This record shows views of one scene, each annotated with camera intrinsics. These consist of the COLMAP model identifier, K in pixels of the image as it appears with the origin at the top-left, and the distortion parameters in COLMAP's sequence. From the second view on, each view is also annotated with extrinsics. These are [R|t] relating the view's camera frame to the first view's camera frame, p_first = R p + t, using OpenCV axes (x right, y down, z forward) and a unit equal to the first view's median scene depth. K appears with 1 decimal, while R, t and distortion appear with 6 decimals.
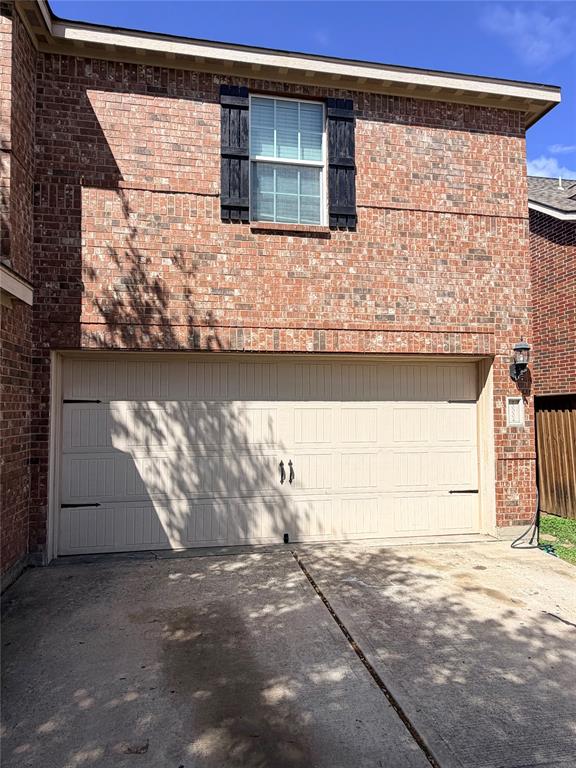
lens RADIAL K [[482.2, 0, 288.0], [0, 482.2, 384.0], [0, 0, 1]] dist [-0.005374, -0.001576]
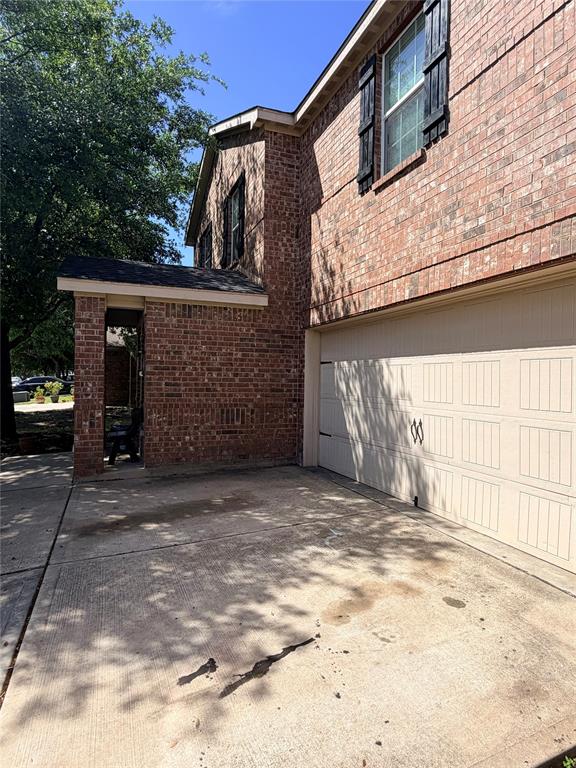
lens RADIAL K [[452.7, 0, 289.7], [0, 452.7, 379.5], [0, 0, 1]] dist [0.002307, 0.000136]
pose [[0.188889, 0.004567, -0.981988, 0.857313], [0.033567, 0.999375, 0.011104, 0.067091], [0.981425, -0.035060, 0.188617, 0.628021]]
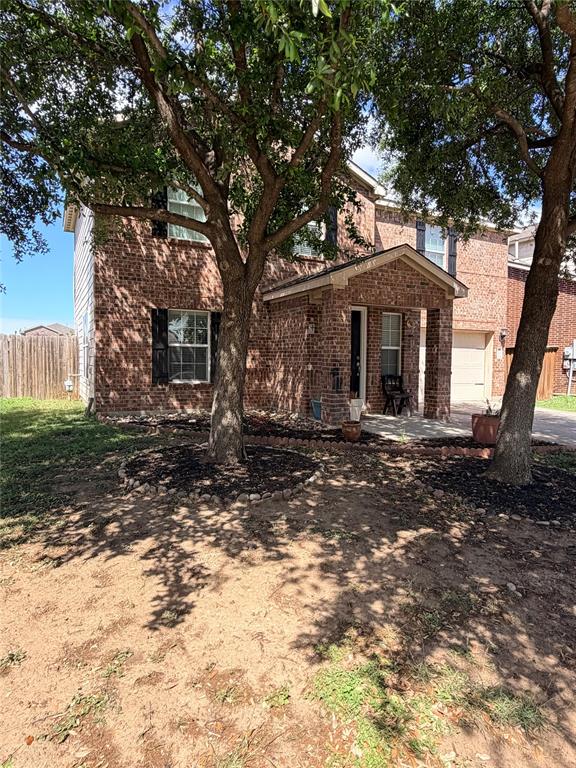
lens RADIAL K [[482.2, 0, 288.0], [0, 482.2, 384.0], [0, 0, 1]] dist [-0.005374, -0.001576]
pose [[0.956247, 0.001336, 0.292557, -1.527338], [-0.028275, 0.995731, 0.087871, 0.028298], [-0.291190, -0.092298, 0.952202, -1.289196]]
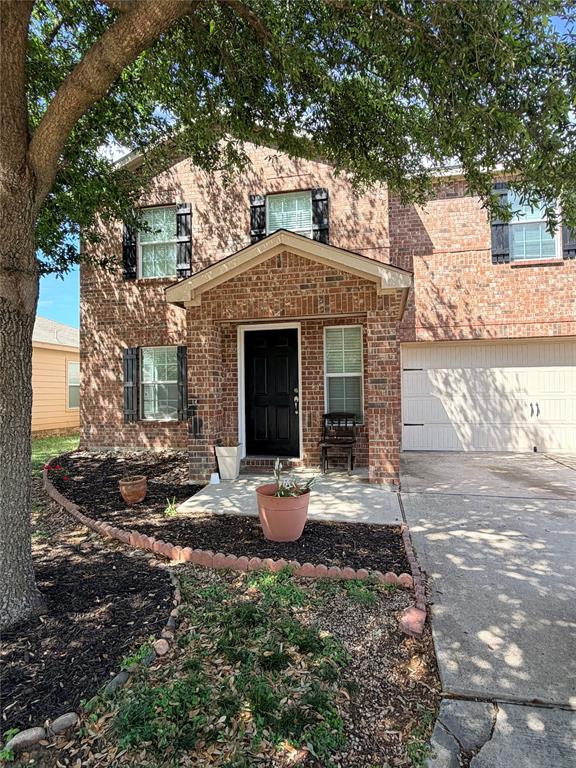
lens RADIAL K [[452.7, 0, 289.7], [0, 452.7, 379.5], [0, 0, 1]] dist [0.002307, 0.000136]
pose [[0.926259, -0.019679, -0.376373, -0.206781], [0.028371, 0.999443, 0.017564, 0.029164], [0.375817, -0.026947, 0.926302, -0.794385]]
